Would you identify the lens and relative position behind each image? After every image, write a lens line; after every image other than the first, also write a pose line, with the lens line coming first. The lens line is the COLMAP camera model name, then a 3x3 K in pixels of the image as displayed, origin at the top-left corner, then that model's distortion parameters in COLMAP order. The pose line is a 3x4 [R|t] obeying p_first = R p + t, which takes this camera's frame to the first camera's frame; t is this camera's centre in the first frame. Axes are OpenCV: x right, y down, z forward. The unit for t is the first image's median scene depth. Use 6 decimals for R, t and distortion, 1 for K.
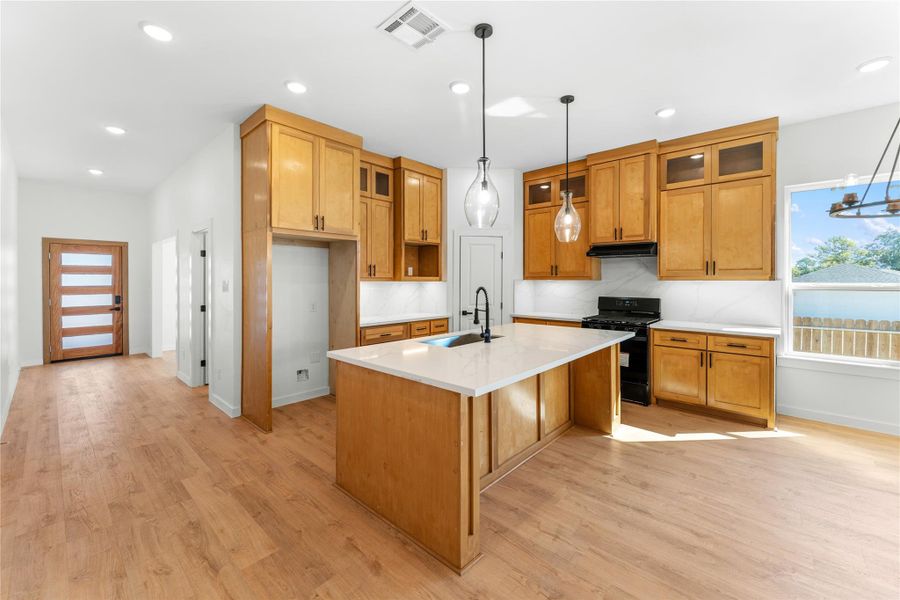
lens RADIAL K [[366.5, 0, 455.3], [0, 366.5, 279.1], [0, 0, 1]] dist [-0.001793, -0.000133]
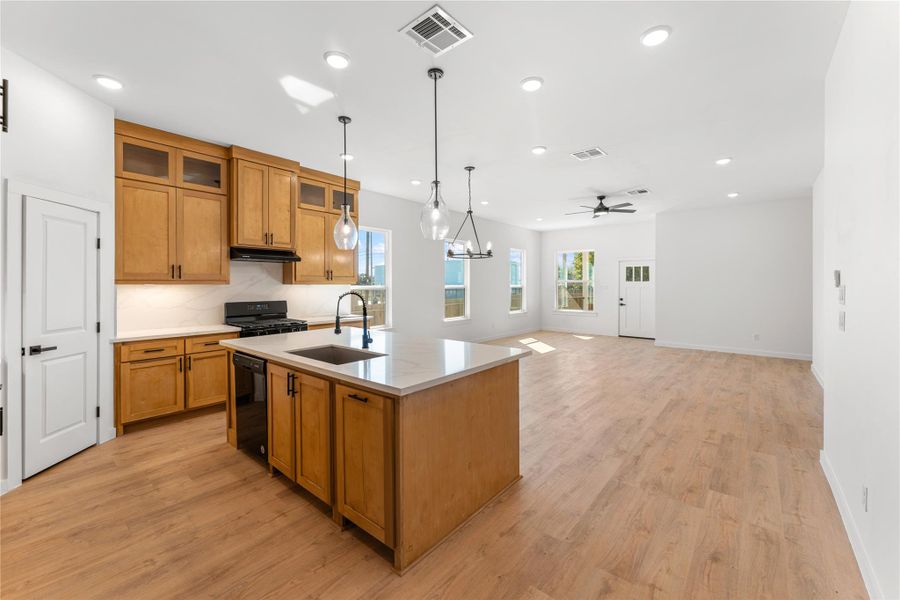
lens RADIAL K [[366.5, 0, 453.8], [0, 366.5, 279.8], [0, 0, 1]] dist [-0.001793, -0.000133]
pose [[-0.030625, 0.010387, 0.999477, -0.634386], [-0.001605, 0.999944, -0.010441, 0.000041], [-0.999530, -0.001924, -0.030607, 0.559046]]
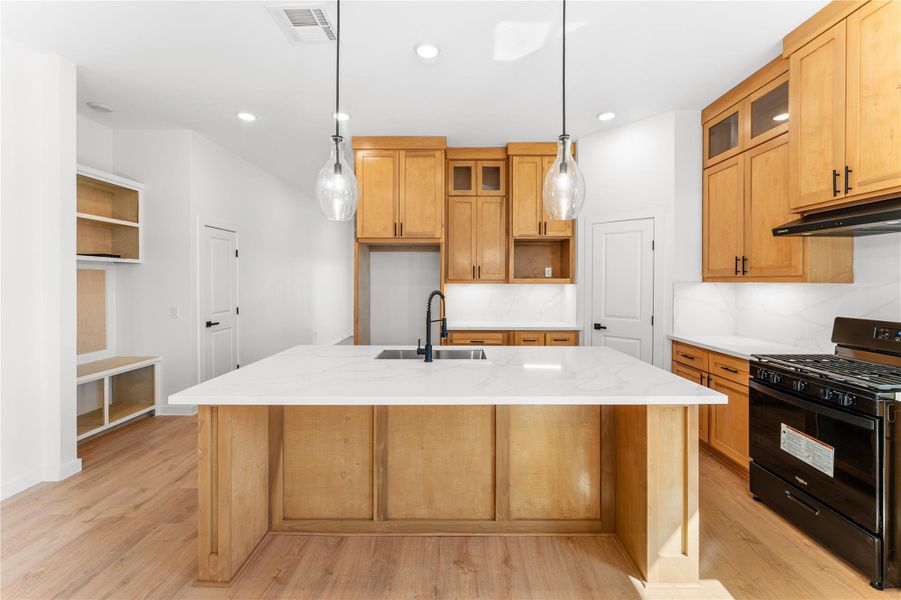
lens RADIAL K [[366.9, 0, 458.1], [0, 366.9, 284.4], [0, 0, 1]] dist [-0.001793, -0.000133]
pose [[0.667374, 0.004400, -0.744709, 0.502951], [0.001406, 0.999973, 0.007168, 0.001019], [0.744721, -0.005831, 0.667350, 0.368332]]
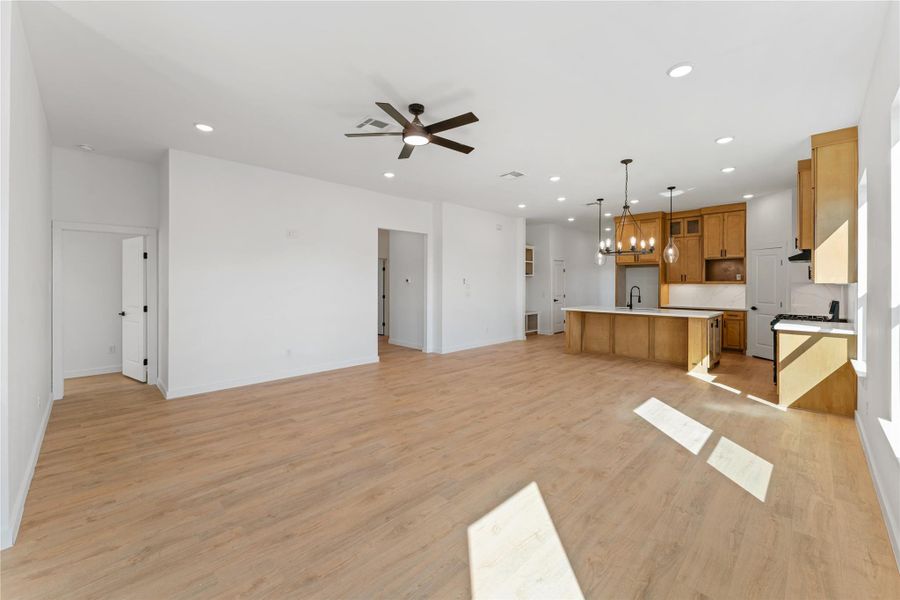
lens RADIAL K [[366.5, 0, 457.1], [0, 366.5, 281.4], [0, 0, 1]] dist [-0.001793, -0.000133]
pose [[-0.038573, -0.007754, -0.999226, 1.771495], [0.000980, 0.999969, -0.007798, 0.005667], [0.999255, -0.001280, -0.038565, -0.027943]]
